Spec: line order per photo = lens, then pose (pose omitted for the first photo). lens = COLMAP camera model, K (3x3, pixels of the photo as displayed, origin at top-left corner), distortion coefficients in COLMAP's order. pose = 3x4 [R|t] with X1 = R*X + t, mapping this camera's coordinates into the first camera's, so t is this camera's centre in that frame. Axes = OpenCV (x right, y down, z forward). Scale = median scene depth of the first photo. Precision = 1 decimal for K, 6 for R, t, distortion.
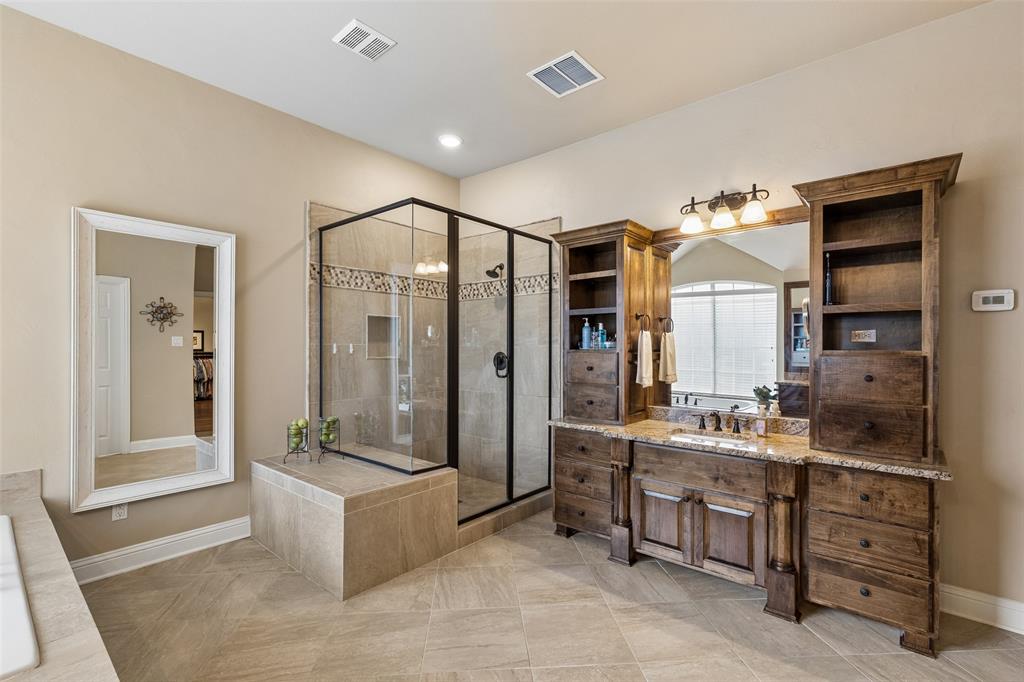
lens RADIAL K [[461.6, 0, 510.0], [0, 461.6, 345.7], [0, 0, 1]] dist [0.006003, -0.000026]
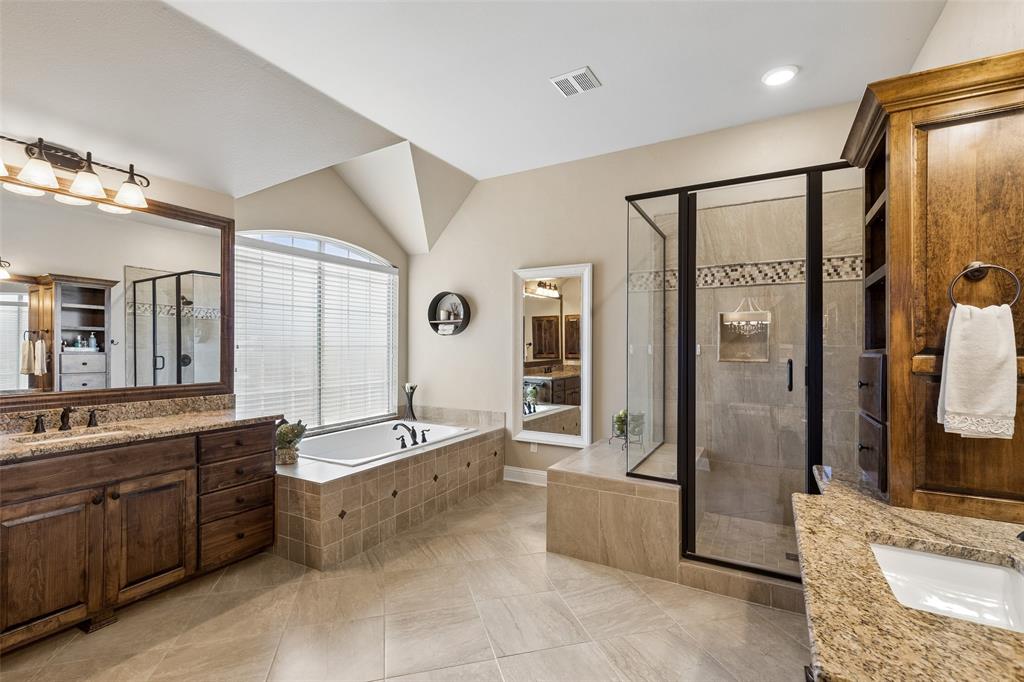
lens RADIAL K [[461.6, 0, 508.7], [0, 461.6, 343.9], [0, 0, 1]] dist [0.006003, -0.000026]
pose [[0.187967, -0.013943, -0.982076, 0.528084], [-0.002192, 0.999891, -0.014615, 0.009358], [0.982173, 0.004900, 0.187916, 0.416188]]
